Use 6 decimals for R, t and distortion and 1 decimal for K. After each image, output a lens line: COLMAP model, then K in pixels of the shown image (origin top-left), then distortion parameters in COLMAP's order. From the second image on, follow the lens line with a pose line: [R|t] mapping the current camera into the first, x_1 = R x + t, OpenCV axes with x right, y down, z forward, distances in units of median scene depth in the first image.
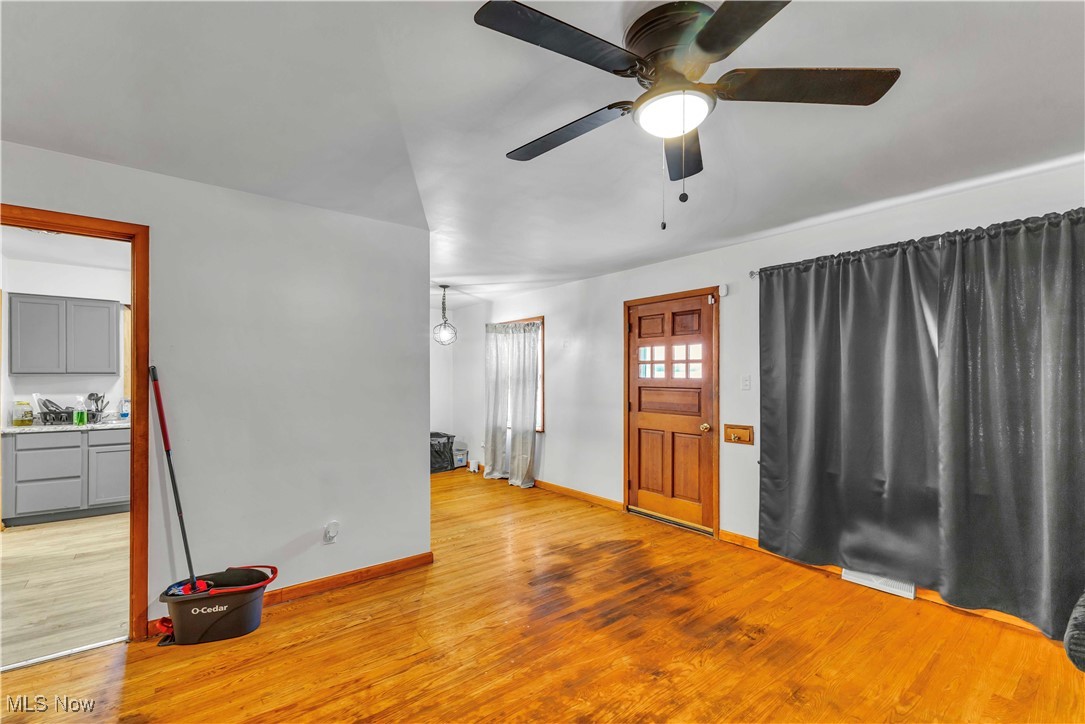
lens RADIAL K [[462.4, 0, 544.1], [0, 462.4, 376.3], [0, 0, 1]] dist [0.000698, 0.000220]
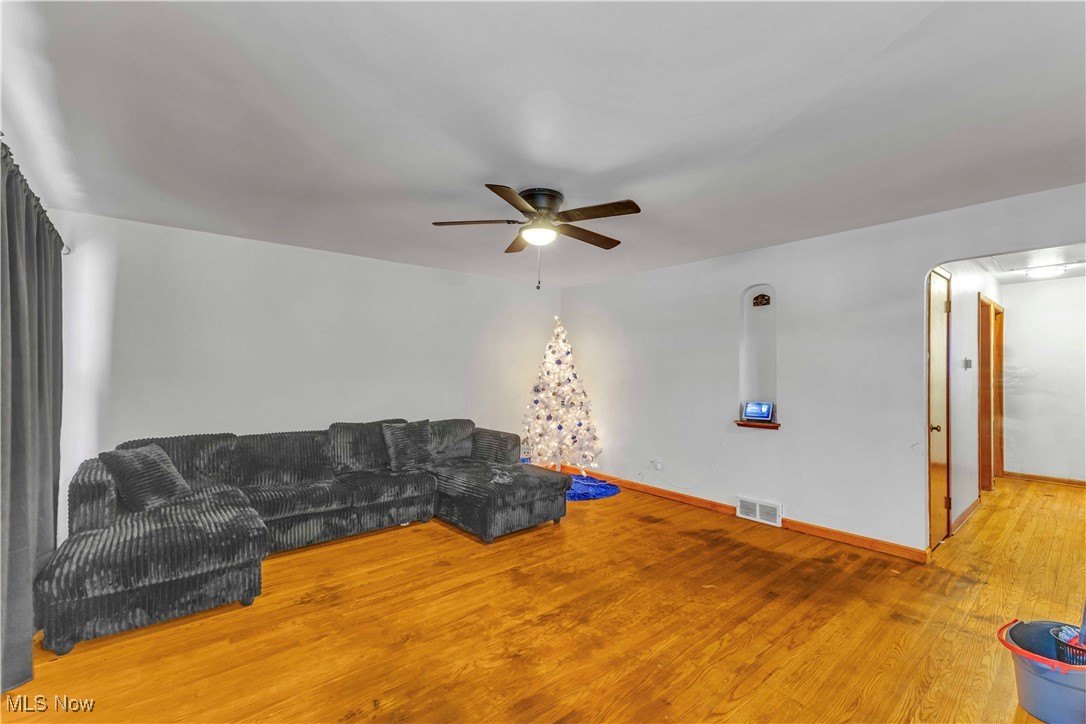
lens RADIAL K [[463.3, 0, 543.0], [0, 463.3, 362.0], [0, 0, 1]] dist [0.000145, -0.000029]
pose [[-0.999457, -0.006892, -0.032237, 0.146995], [-0.006341, 0.999833, -0.017155, -0.000605], [0.032349, -0.016941, -0.999333, 1.369068]]
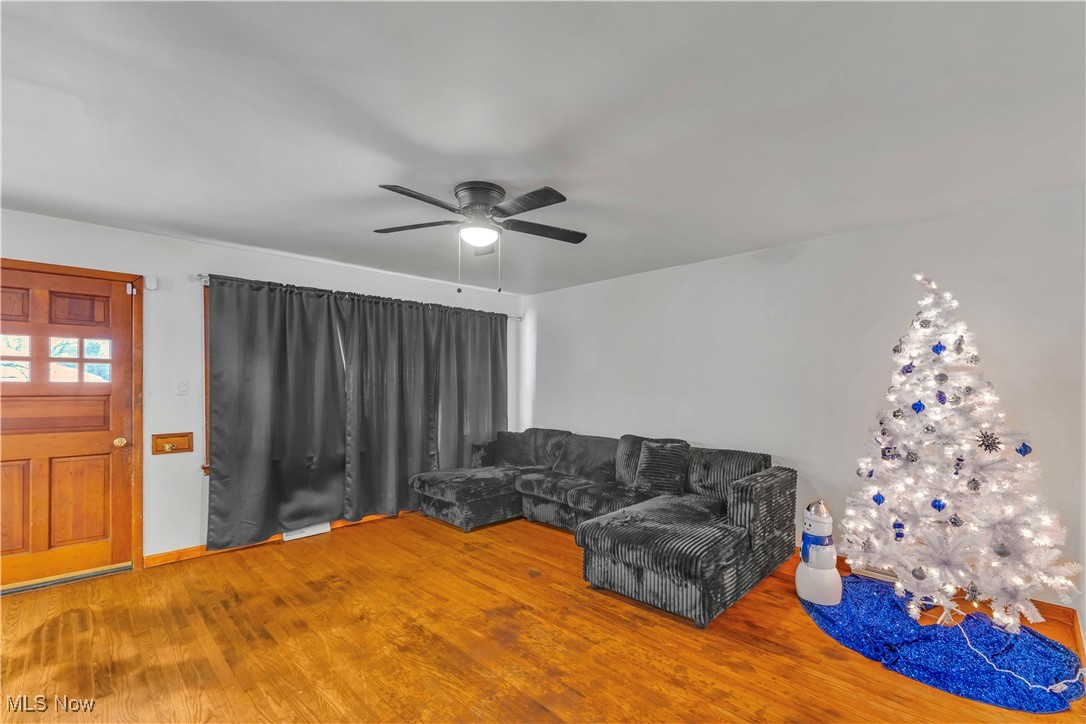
lens RADIAL K [[484.1, 0, 543.7], [0, 484.1, 385.3], [0, 0, 1]] dist [-0.000613, -0.000253]
pose [[-0.105282, -0.003642, 0.994436, -0.742071], [-0.006078, 0.999977, 0.003019, 0.002300], [-0.994424, -0.005726, -0.105302, 0.433852]]
